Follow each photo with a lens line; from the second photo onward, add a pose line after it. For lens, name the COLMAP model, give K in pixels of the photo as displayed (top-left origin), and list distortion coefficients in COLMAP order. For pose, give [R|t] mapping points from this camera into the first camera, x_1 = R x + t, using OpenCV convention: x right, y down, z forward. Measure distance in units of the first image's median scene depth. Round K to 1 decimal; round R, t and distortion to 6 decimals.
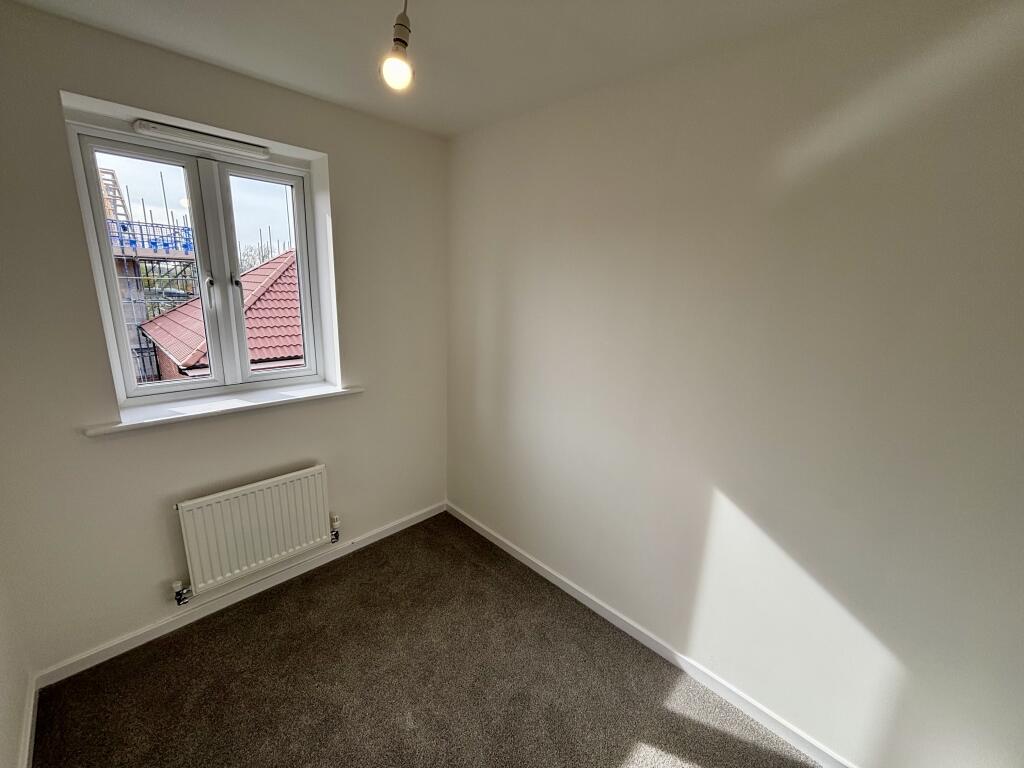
lens RADIAL K [[414.1, 0, 509.3], [0, 414.1, 379.9], [0, 0, 1]] dist [-0.001575, -0.000022]
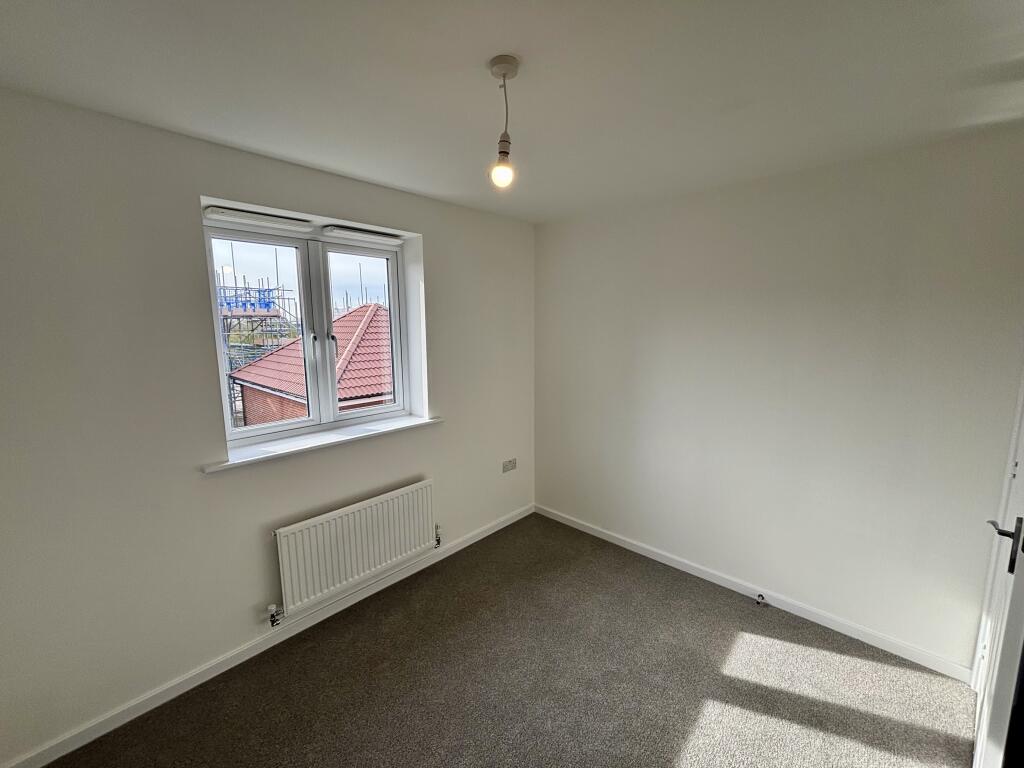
lens RADIAL K [[407.0, 0, 508.0], [0, 407.0, 382.5], [0, 0, 1]] dist [-0.015056, -0.000312]
pose [[0.998201, -0.053988, 0.026069, -0.181289], [0.056202, 0.994040, -0.093407, 0.034723], [-0.020871, 0.094704, 0.995287, -0.171214]]
